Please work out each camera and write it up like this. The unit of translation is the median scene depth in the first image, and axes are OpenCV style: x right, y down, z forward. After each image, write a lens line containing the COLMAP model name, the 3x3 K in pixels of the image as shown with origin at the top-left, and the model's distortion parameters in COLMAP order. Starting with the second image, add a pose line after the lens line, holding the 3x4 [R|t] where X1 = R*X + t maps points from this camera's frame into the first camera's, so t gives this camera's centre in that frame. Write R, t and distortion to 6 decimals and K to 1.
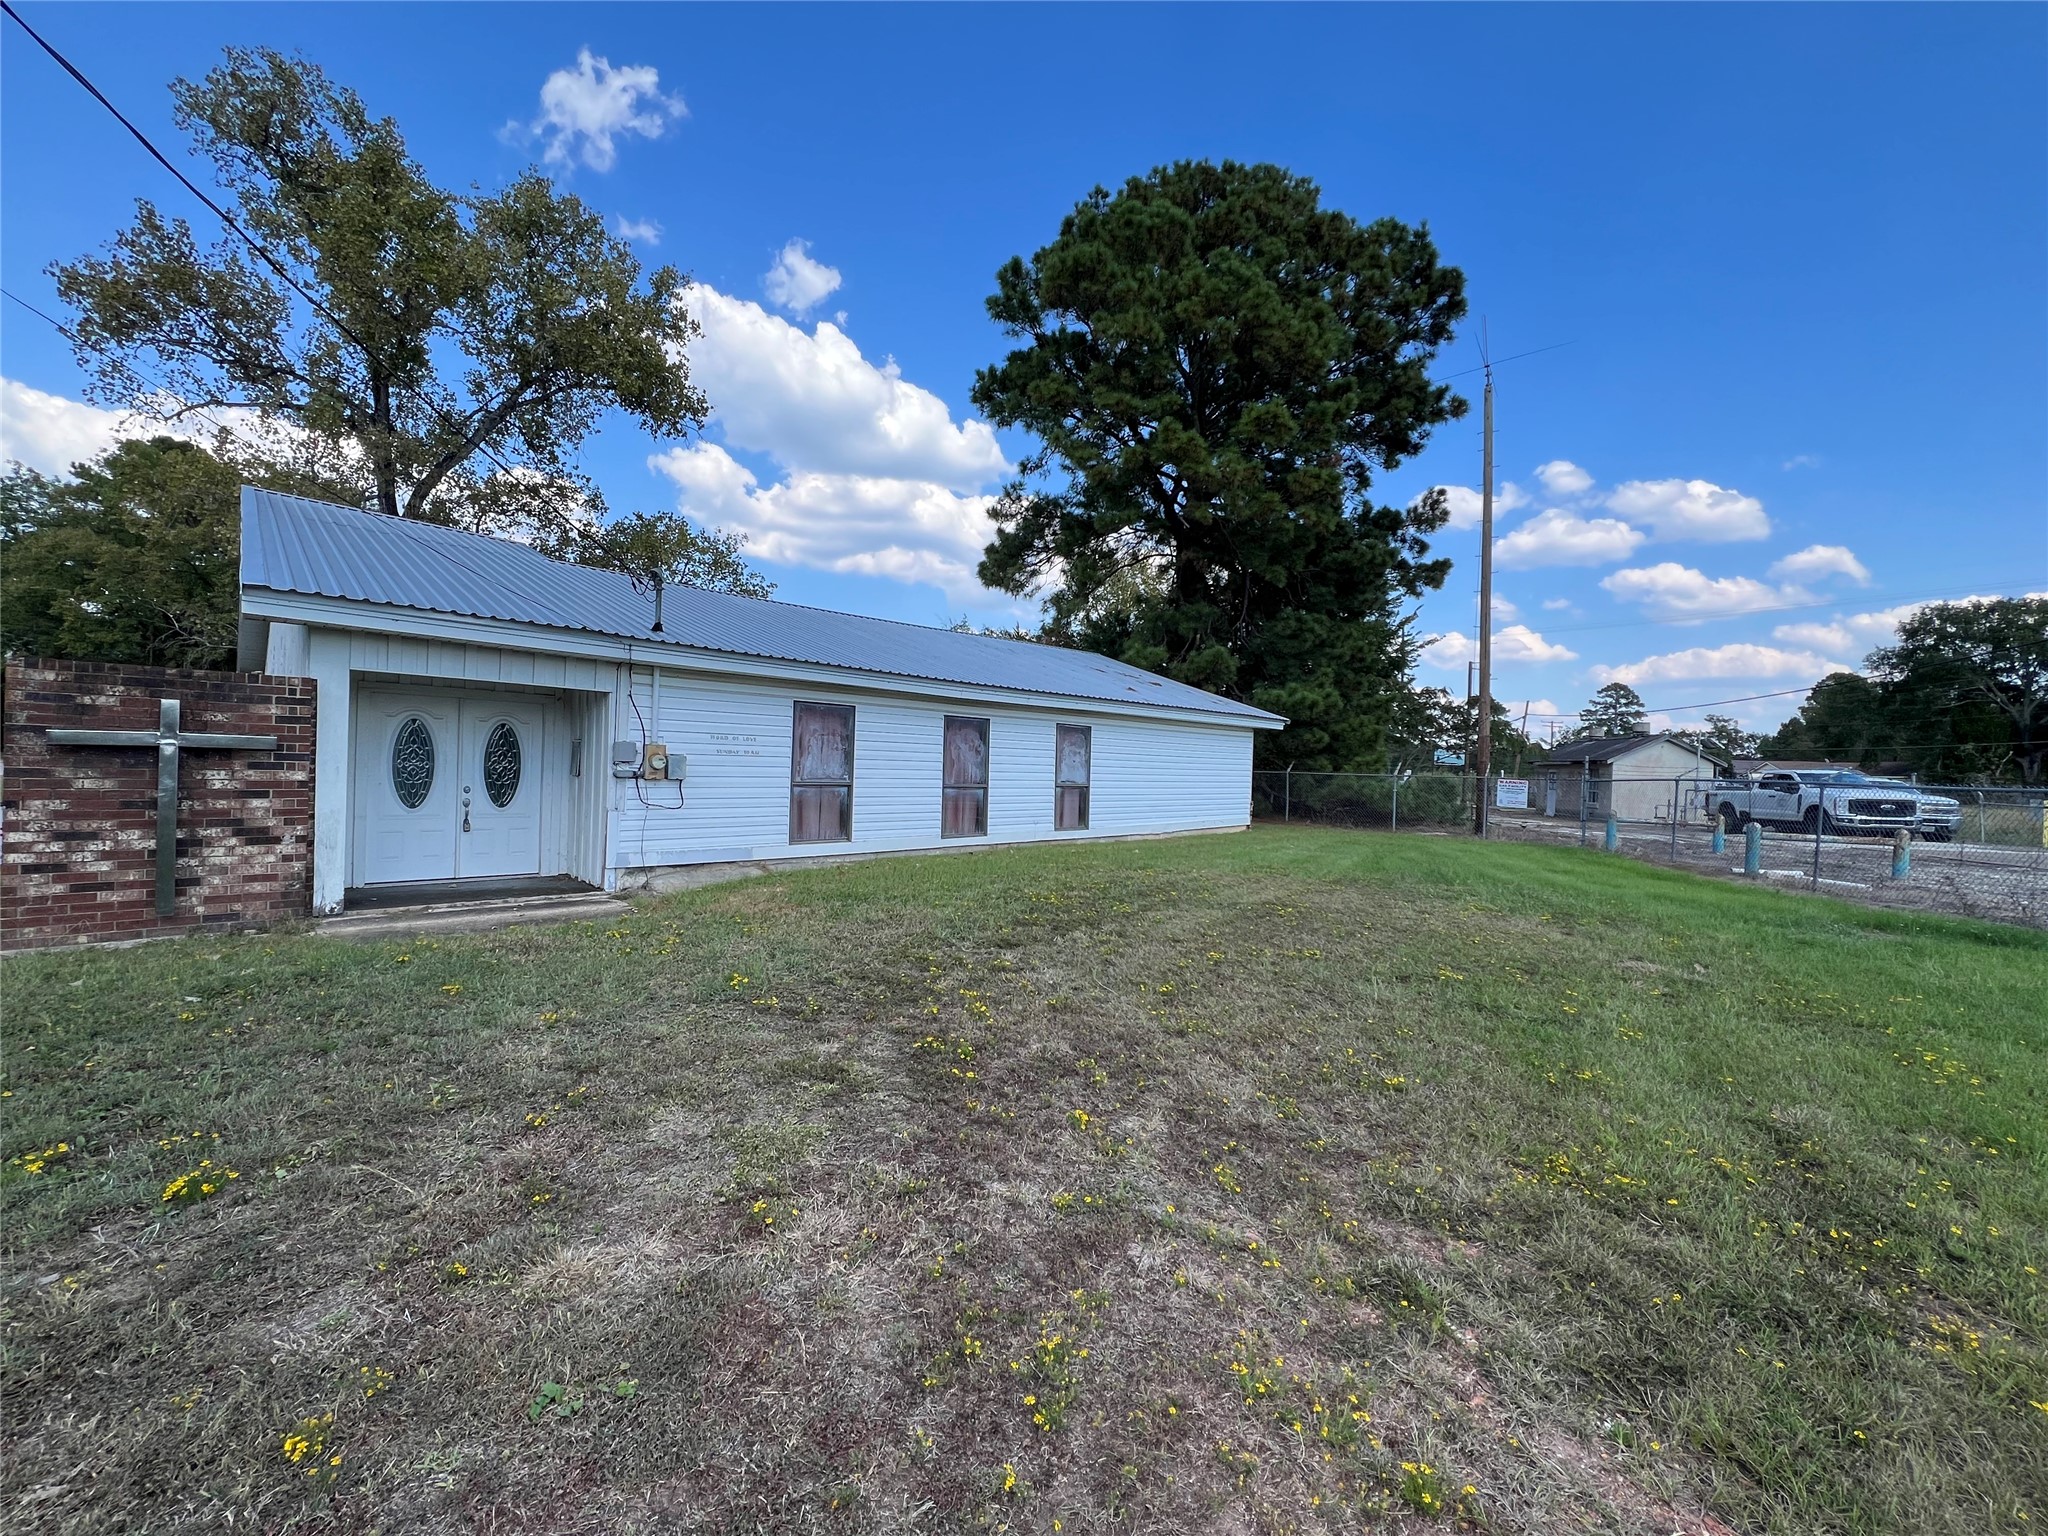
lens RADIAL K [[823.8, 0, 1022.0], [0, 823.8, 770.7], [0, 0, 1]] dist [-0.002638, -0.000492]
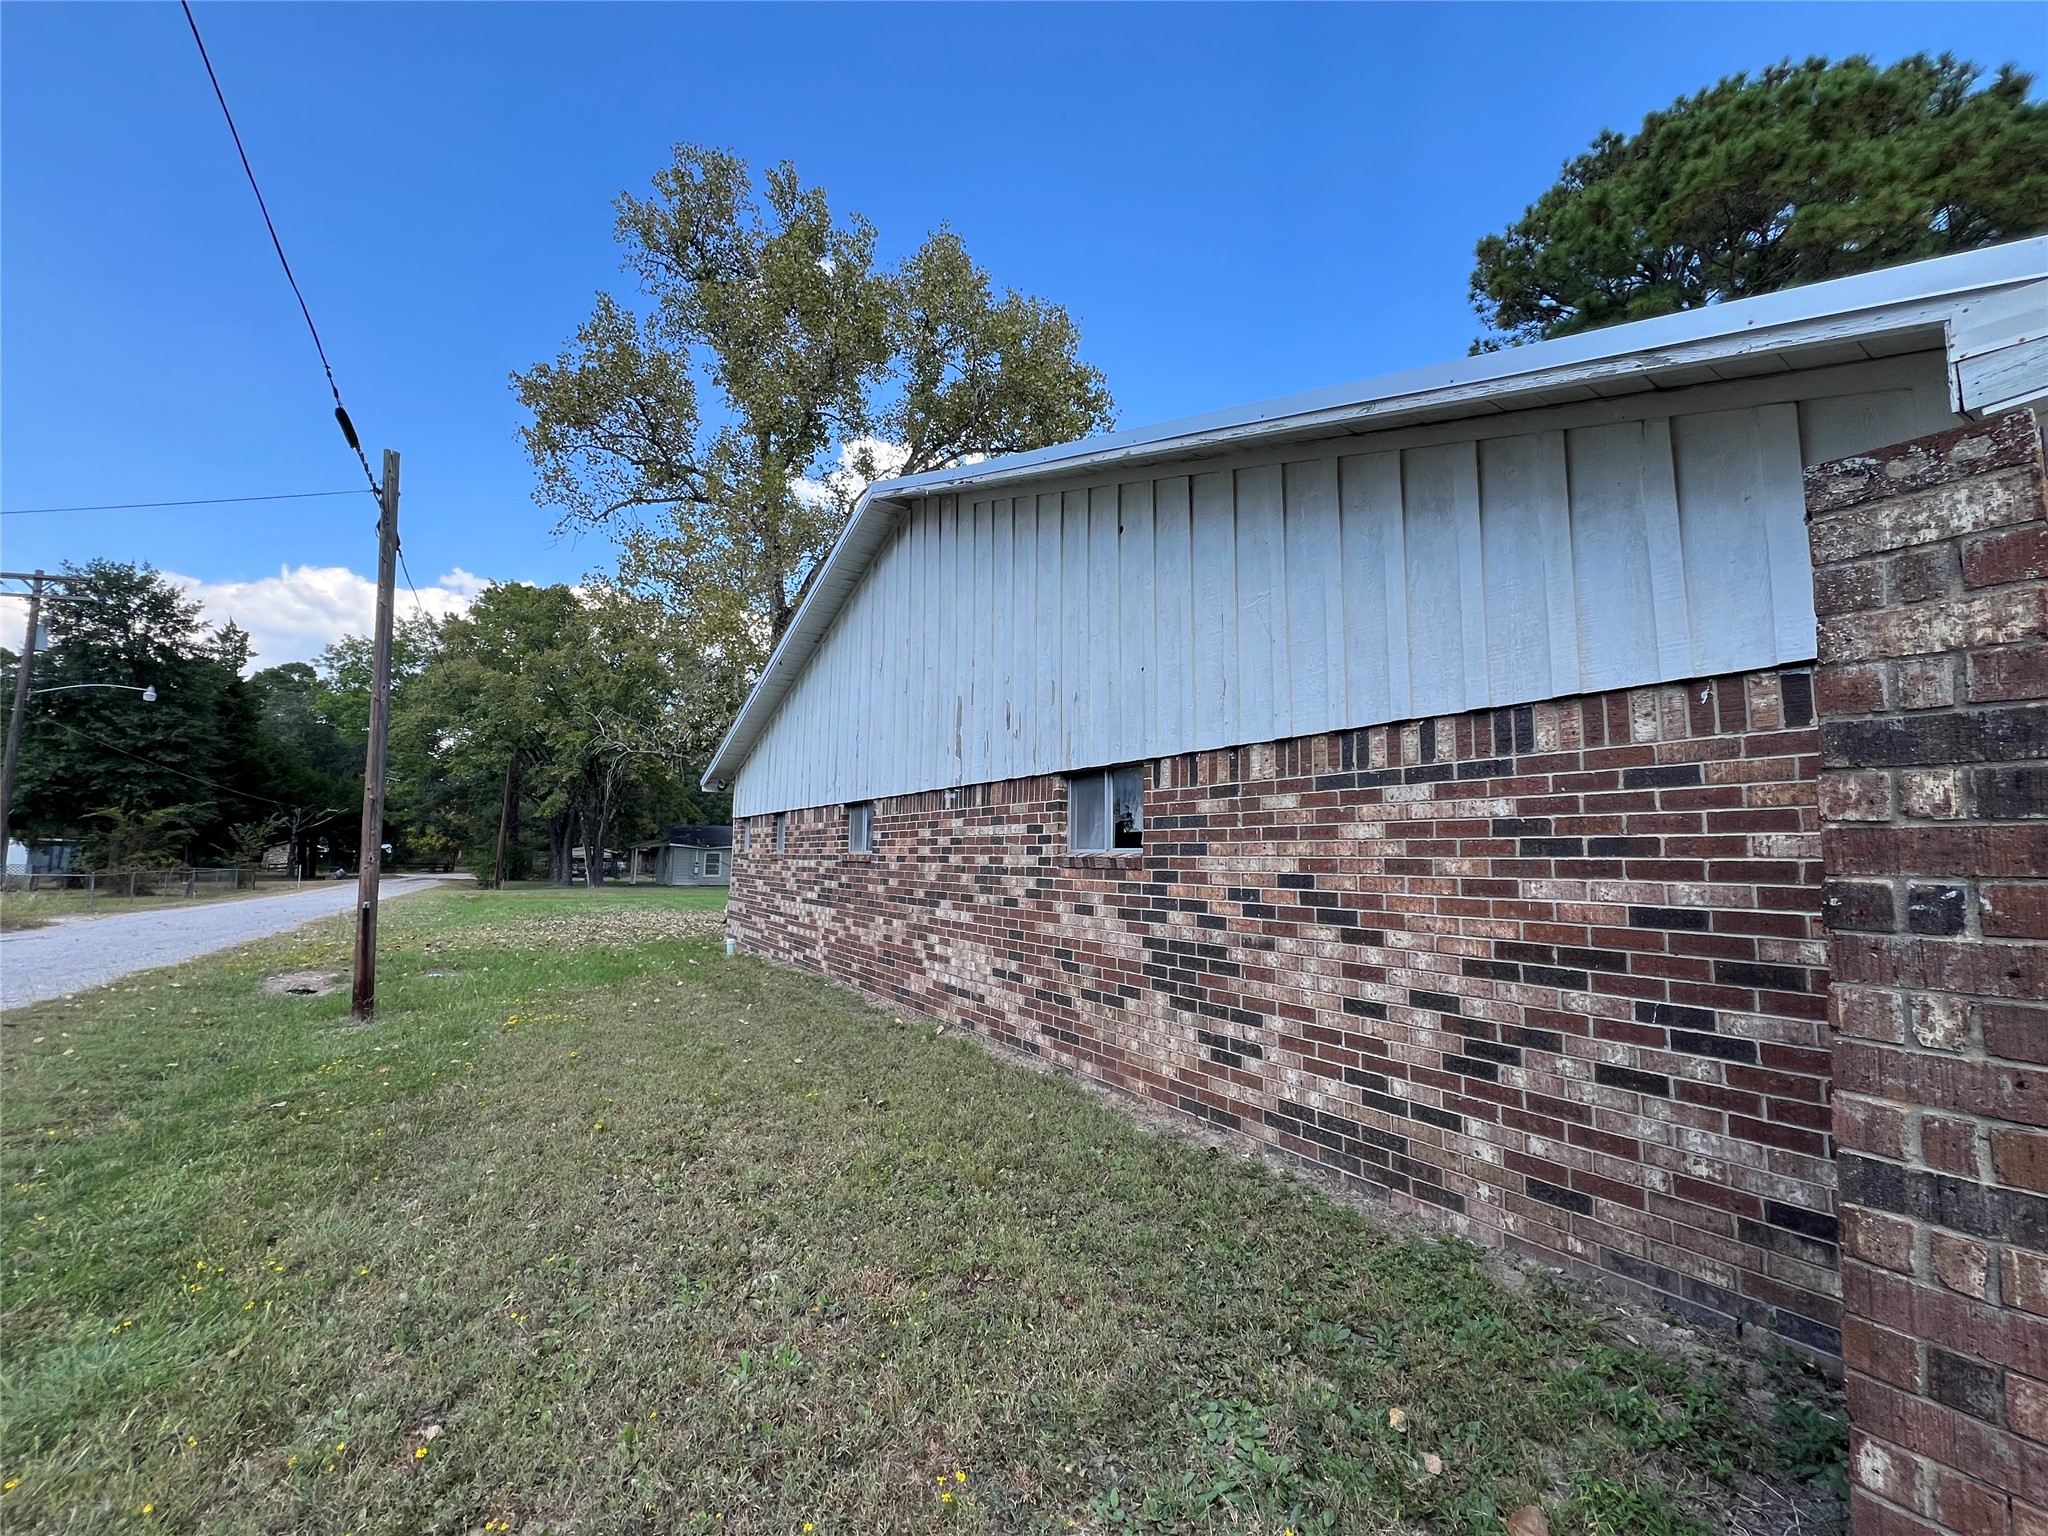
lens RADIAL K [[820.7, 0, 1025.1], [0, 820.7, 769.3], [0, 0, 1]] dist [-0.001224, -0.000297]
pose [[0.979268, -0.048842, -0.196591, -0.383295], [0.024613, 0.991995, -0.123854, -0.006943], [0.201067, 0.116448, 0.972631, 0.204539]]
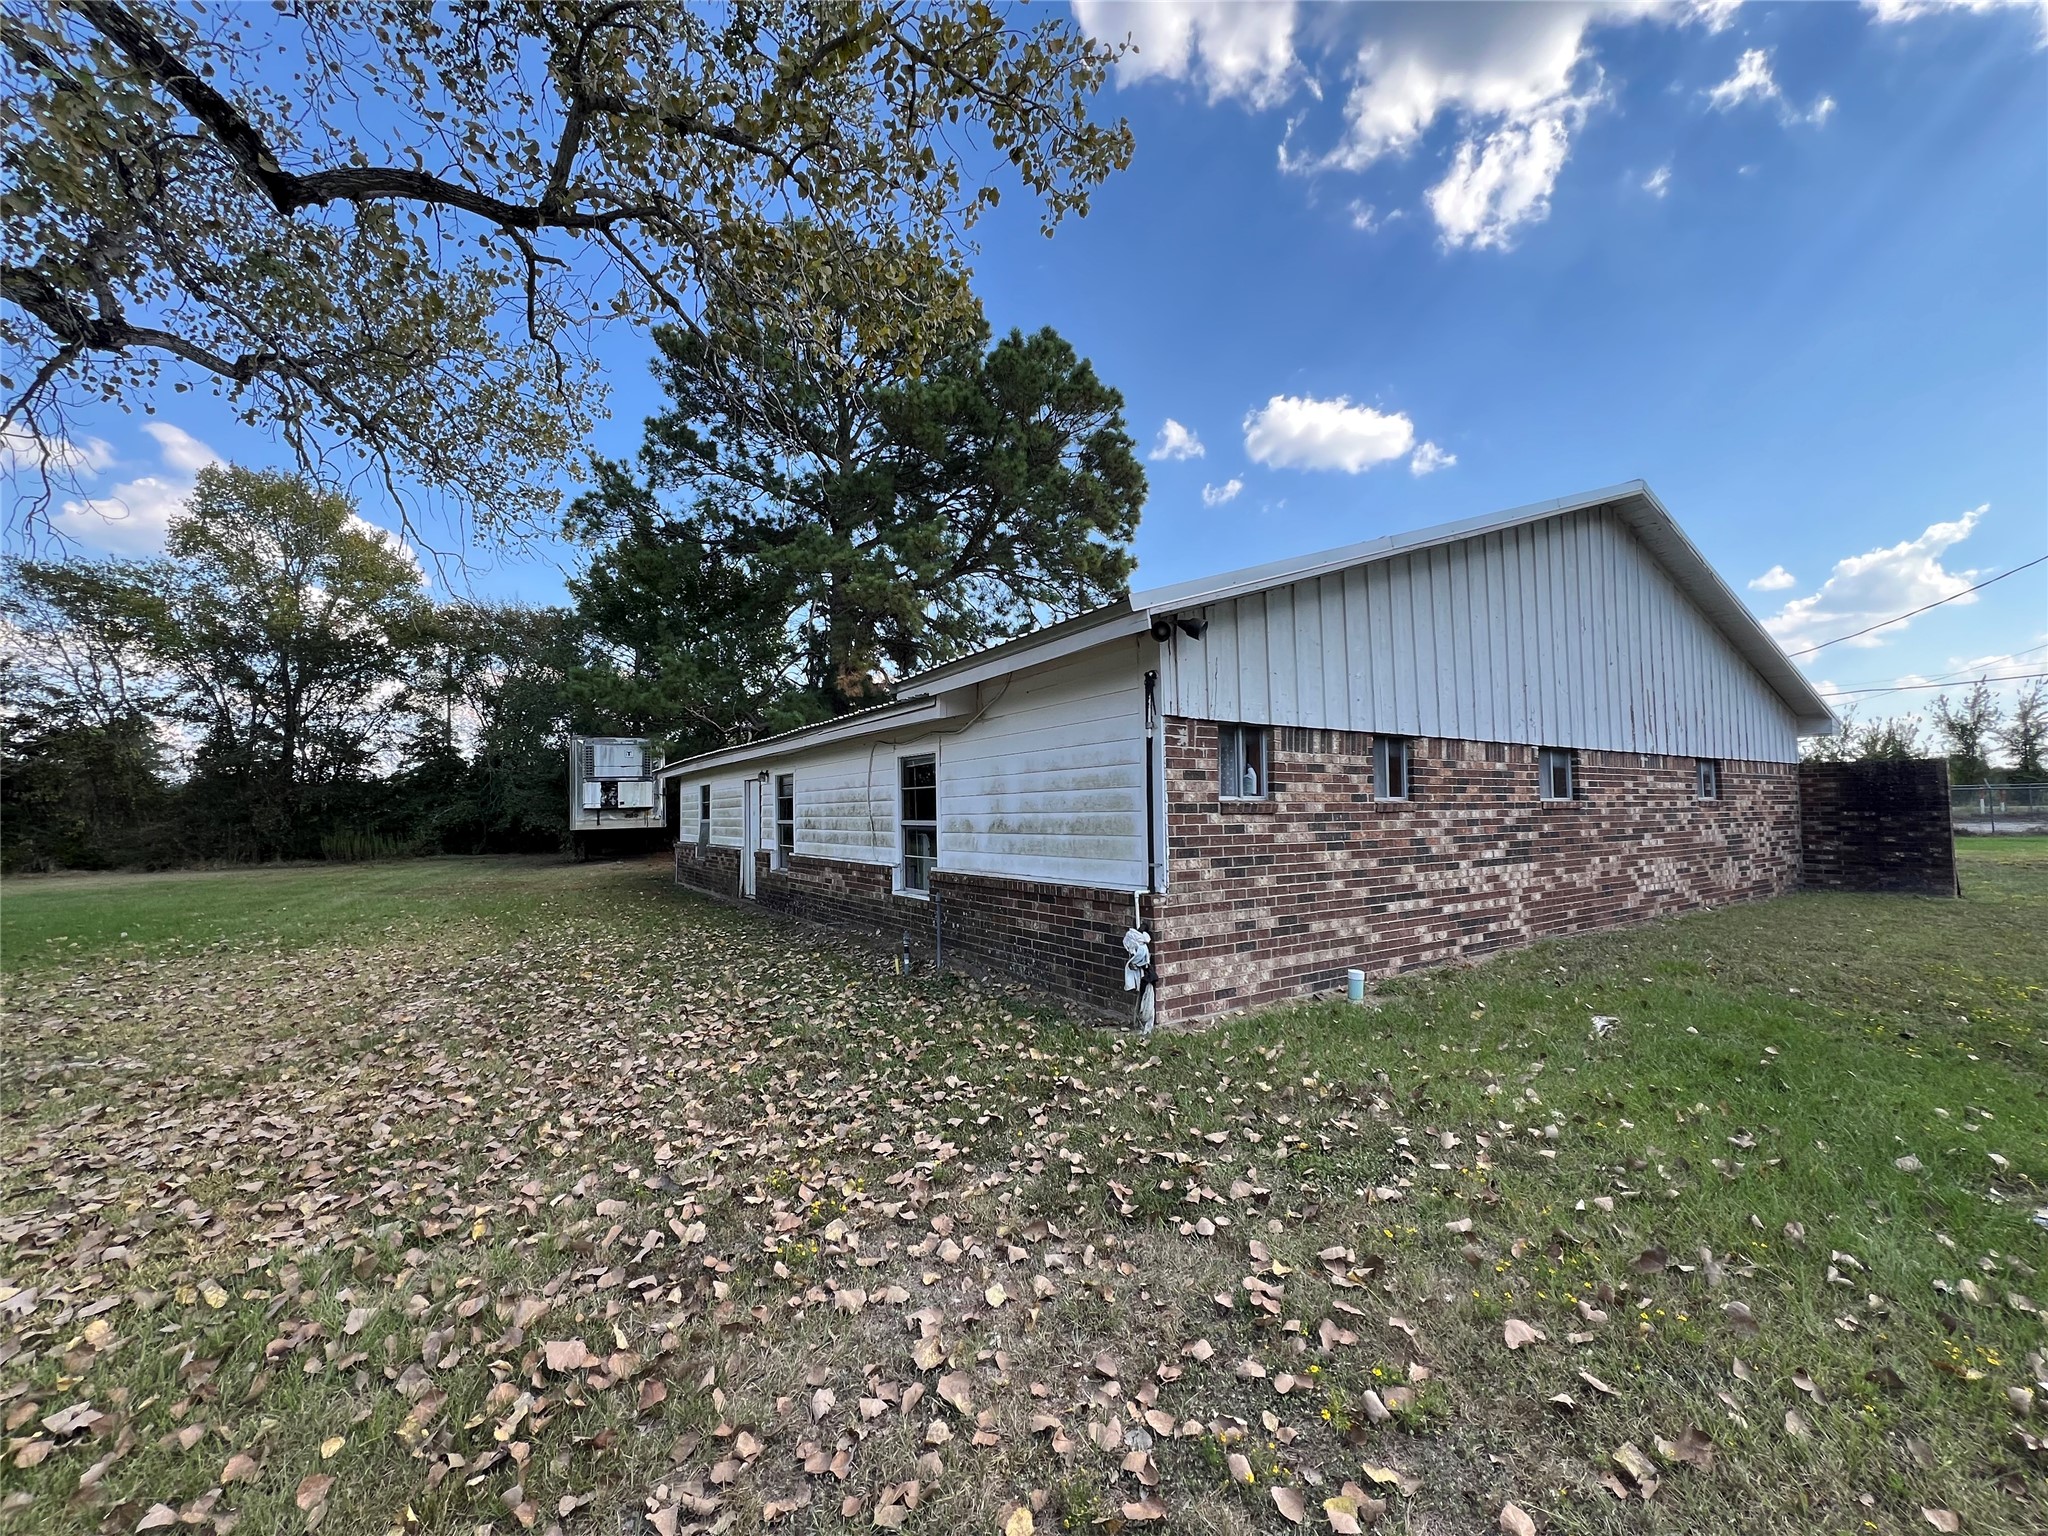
lens RADIAL K [[820.7, 0, 1023.5], [0, 820.7, 776.8], [0, 0, 1]] dist [-0.001224, -0.000297]
pose [[0.181270, 0.012914, 0.983349, -1.172690], [0.035768, 0.999166, -0.019715, -0.038360], [-0.982783, 0.038746, 0.180657, 0.948126]]
